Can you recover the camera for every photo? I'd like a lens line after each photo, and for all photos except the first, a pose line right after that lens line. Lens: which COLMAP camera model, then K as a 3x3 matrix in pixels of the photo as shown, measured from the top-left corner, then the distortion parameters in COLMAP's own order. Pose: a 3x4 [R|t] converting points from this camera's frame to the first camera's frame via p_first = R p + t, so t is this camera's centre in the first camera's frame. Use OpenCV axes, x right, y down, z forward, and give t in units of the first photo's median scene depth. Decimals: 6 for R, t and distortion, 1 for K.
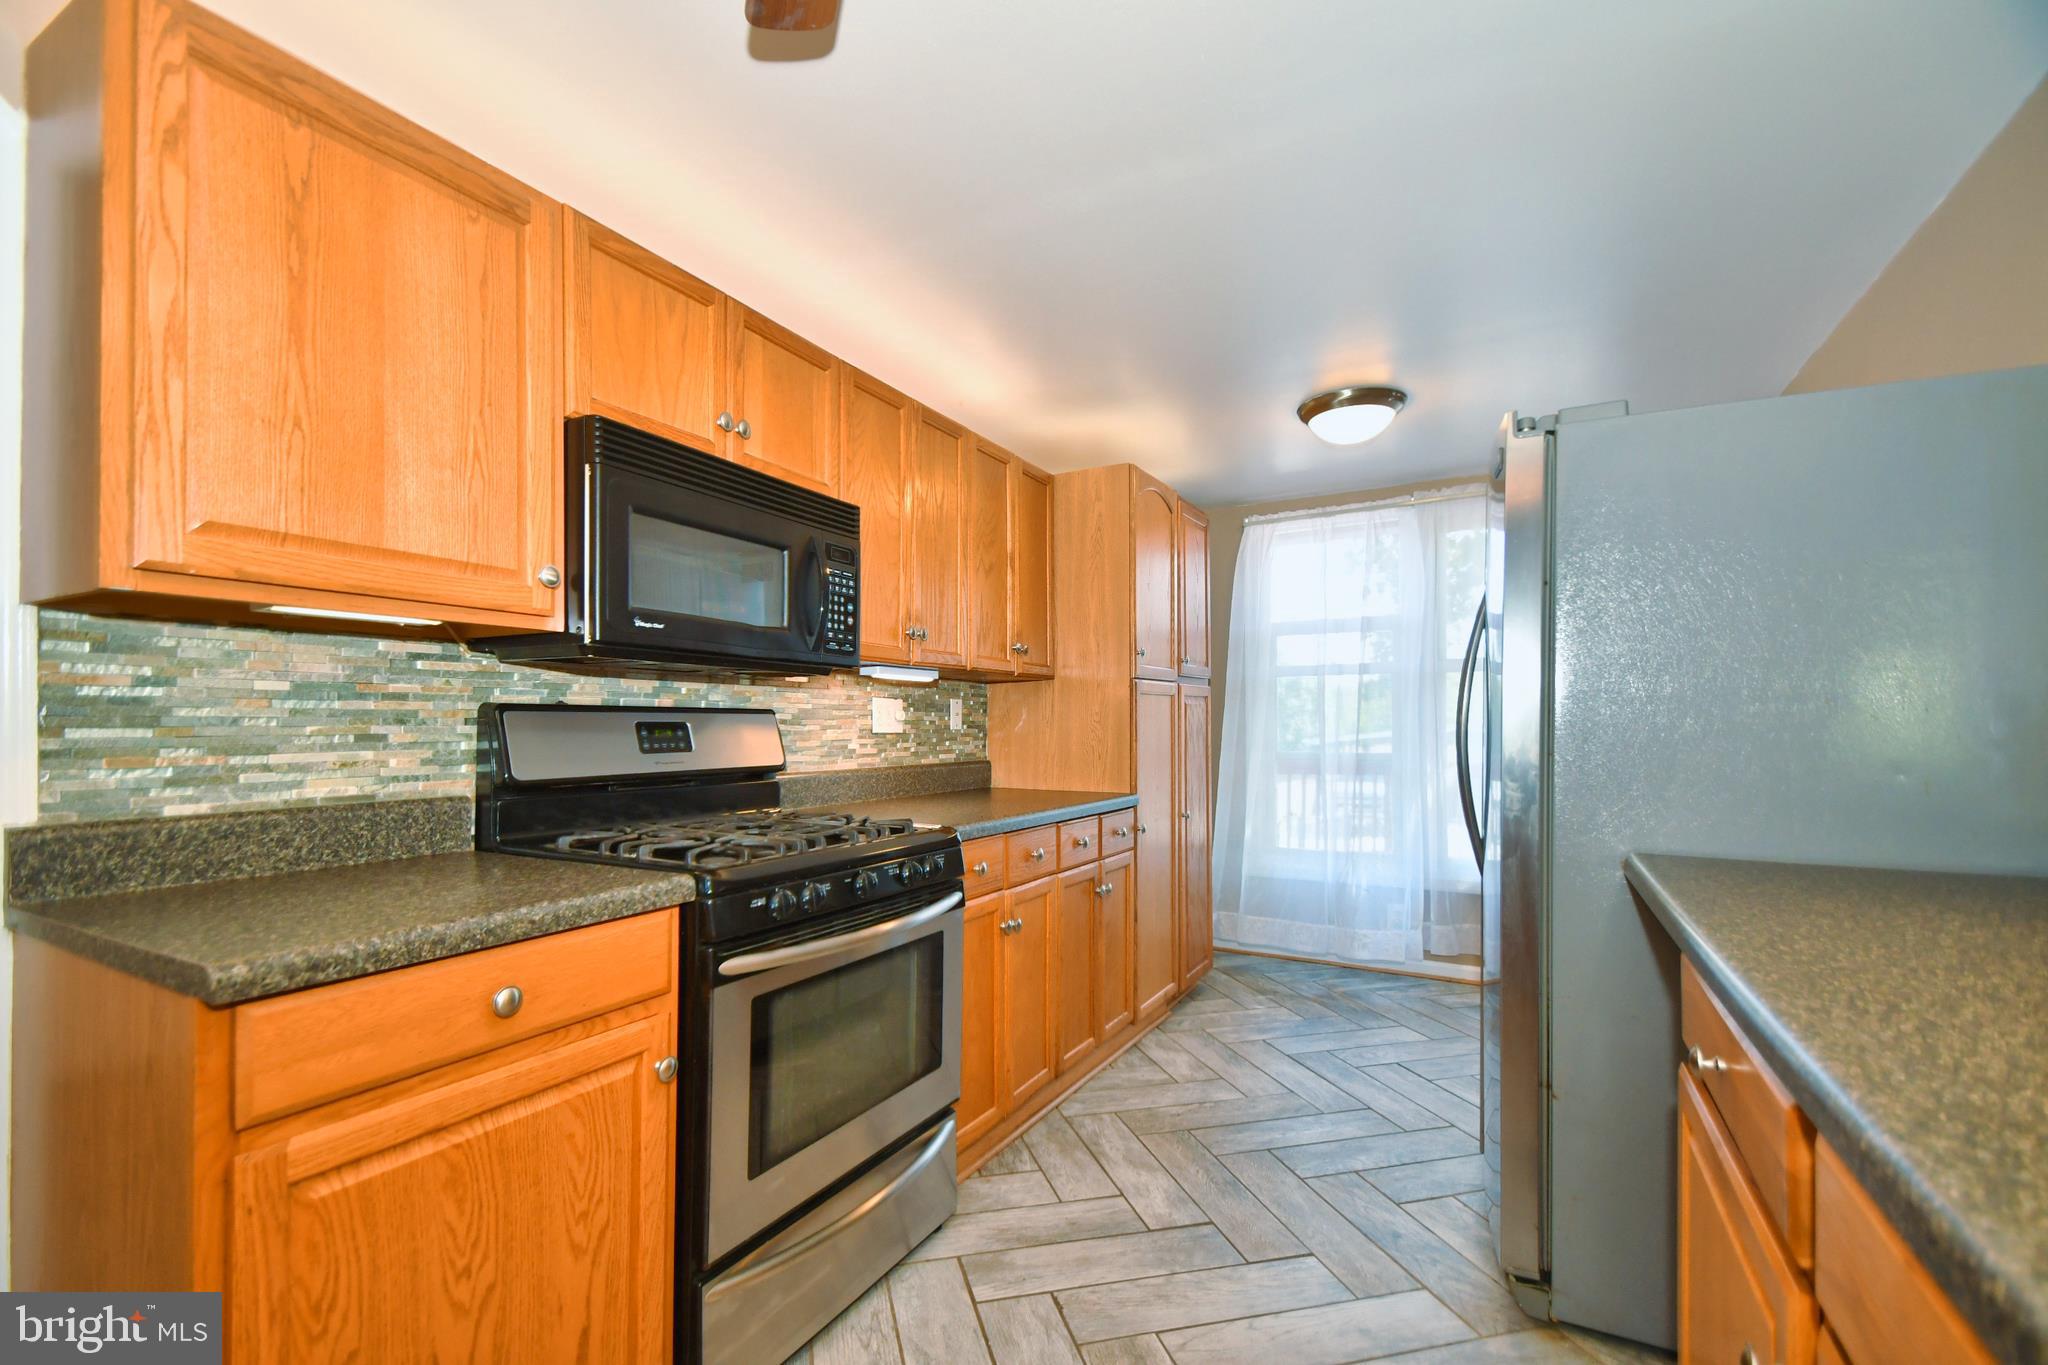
lens RADIAL K [[911.7, 0, 1002.3], [0, 911.7, 717.3], [0, 0, 1]] dist [0.051307, -0.030926]
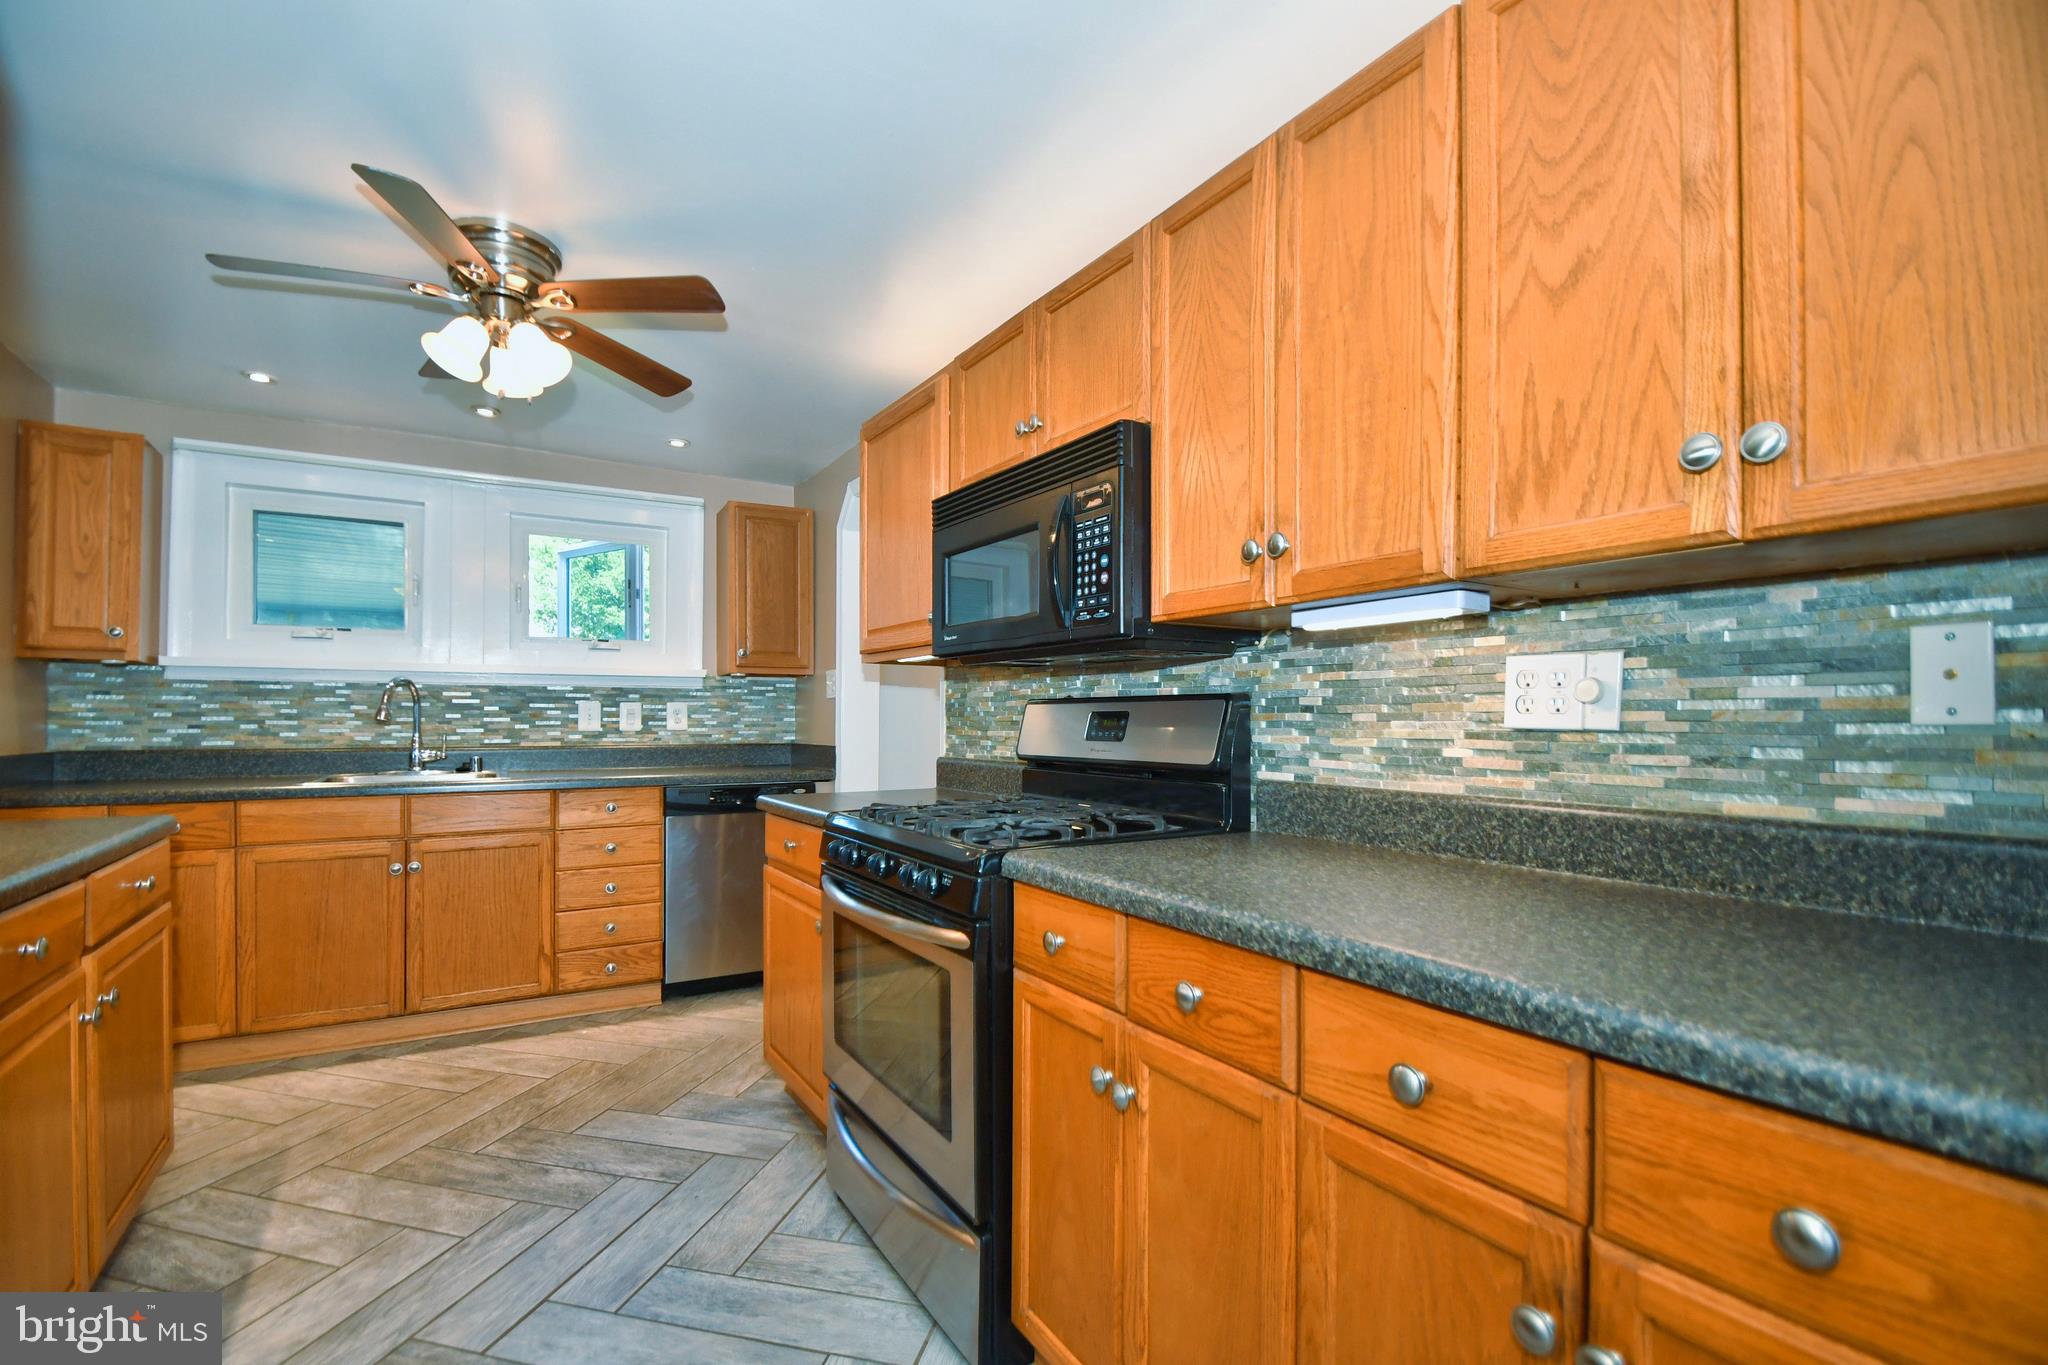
lens RADIAL K [[918.2, 0, 1006.5], [0, 918.2, 717.6], [0, 0, 1]] dist [0.022977, -0.021436]
pose [[-0.496828, -0.004231, -0.867839, 0.703945], [0.004328, 0.999964, -0.007353, 0.022887], [0.867838, -0.007409, -0.496792, 1.686486]]
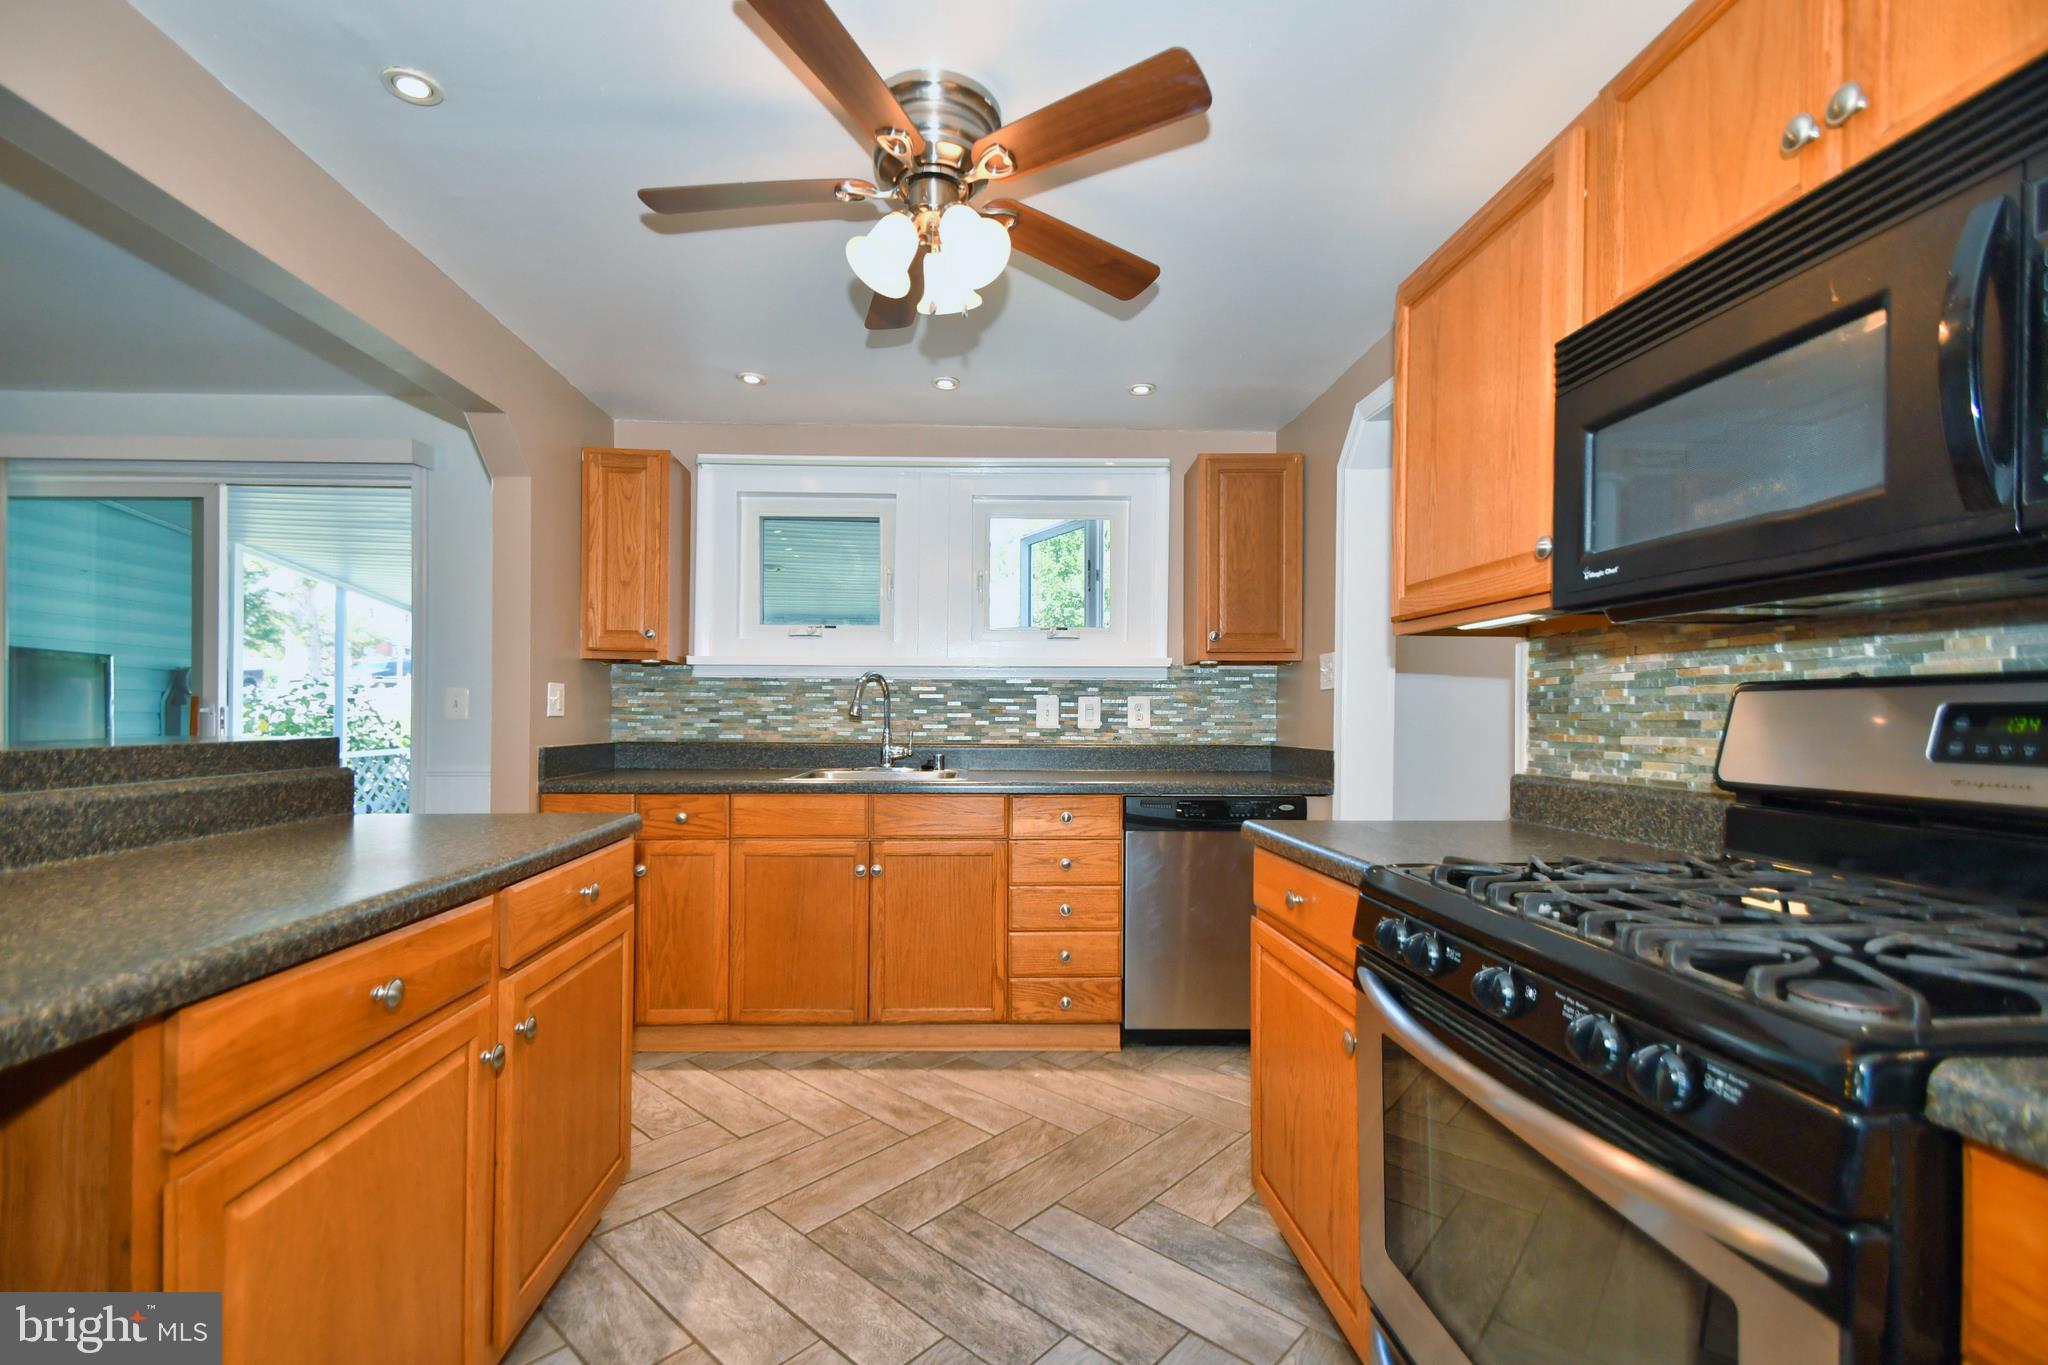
lens RADIAL K [[918.2, 0, 1006.5], [0, 918.2, 717.6], [0, 0, 1]] dist [0.022977, -0.021436]
pose [[-0.844922, -0.005148, -0.534865, 0.410109], [-0.003108, 0.999984, -0.004715, 0.020656], [0.534881, -0.002321, -0.844924, 1.342873]]
